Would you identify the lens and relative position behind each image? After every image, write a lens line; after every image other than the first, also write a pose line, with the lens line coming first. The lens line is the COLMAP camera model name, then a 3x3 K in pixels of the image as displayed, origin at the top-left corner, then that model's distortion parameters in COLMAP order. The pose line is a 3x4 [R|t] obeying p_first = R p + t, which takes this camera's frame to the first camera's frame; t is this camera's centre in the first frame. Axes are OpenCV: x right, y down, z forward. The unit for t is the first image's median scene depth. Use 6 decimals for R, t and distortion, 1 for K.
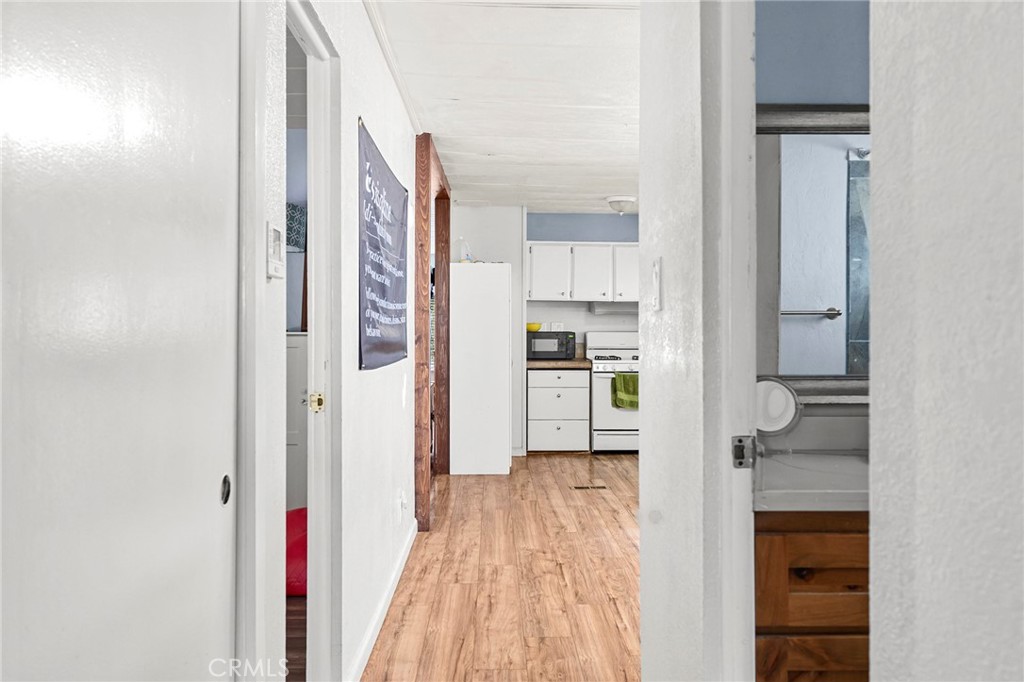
lens RADIAL K [[822.7, 0, 511.7], [0, 822.7, 332.4], [0, 0, 1]] dist [-0.005441, -0.002094]
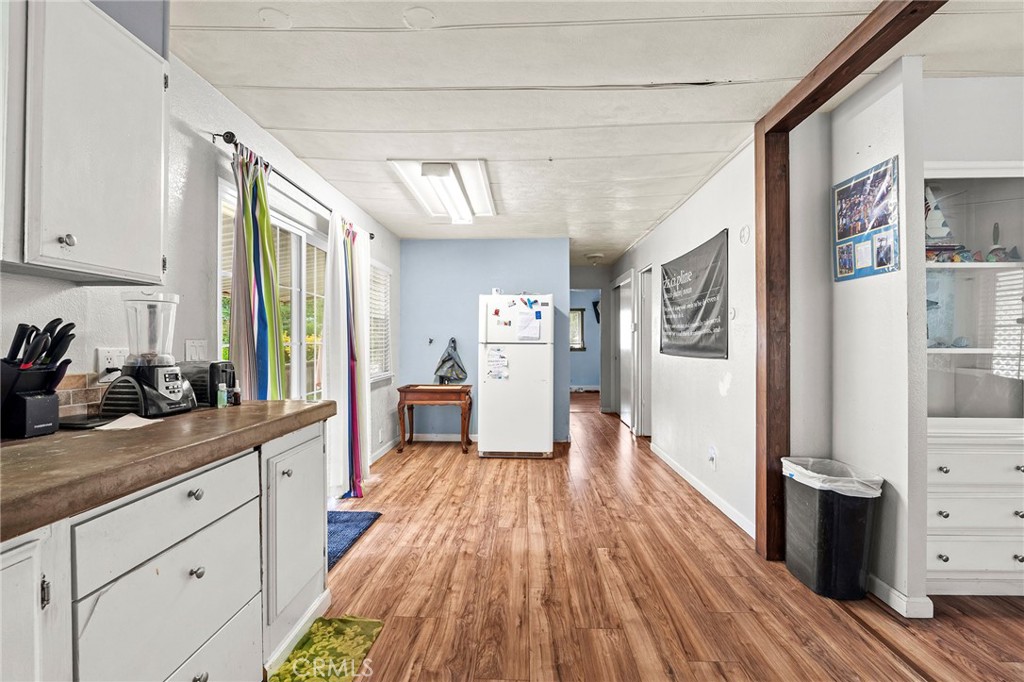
lens RADIAL K [[446.0, 0, 513.5], [0, 446.0, 341.6], [0, 0, 1]] dist [-0.008801, 0.000842]
pose [[-0.998618, 0.001792, 0.052523, 0.091634], [0.001751, 0.999998, -0.000832, 0.001730], [-0.052525, -0.000739, -0.998619, 0.939497]]
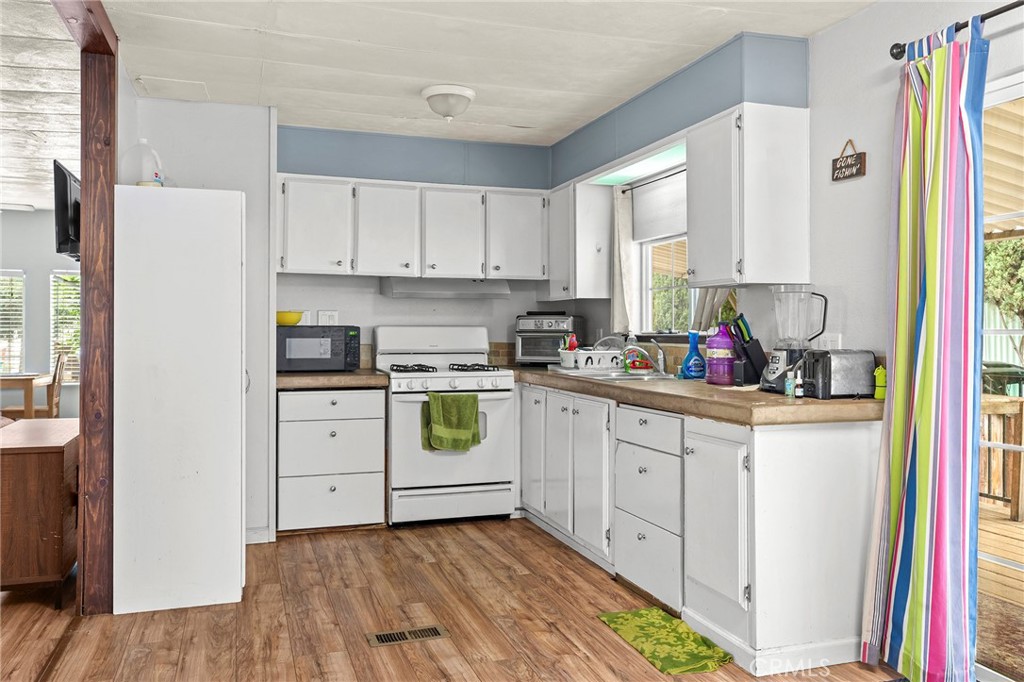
lens RADIAL K [[822.7, 0, 515.3], [0, 822.7, 325.8], [0, 0, 1]] dist [-0.005441, -0.002094]
pose [[0.955445, 0.001888, 0.295163, 0.007845], [-0.000410, 0.999987, -0.005068, 0.002312], [-0.295169, 0.004721, 0.955433, 0.396425]]
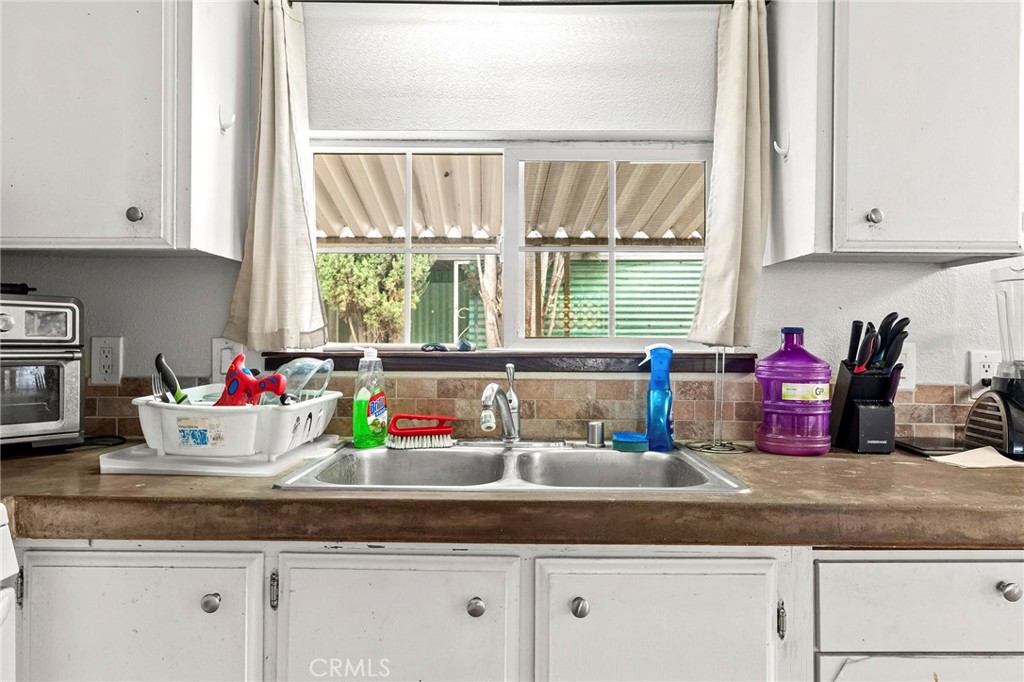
lens RADIAL K [[673.2, 0, 509.0], [0, 673.2, 339.6], [0, 0, 1]] dist [0.003771, -0.000410]
pose [[0.028240, 0.002938, 0.999597, 0.079402], [-0.005269, 0.999982, -0.002790, 0.001818], [-0.999587, -0.005188, 0.028255, 0.920044]]
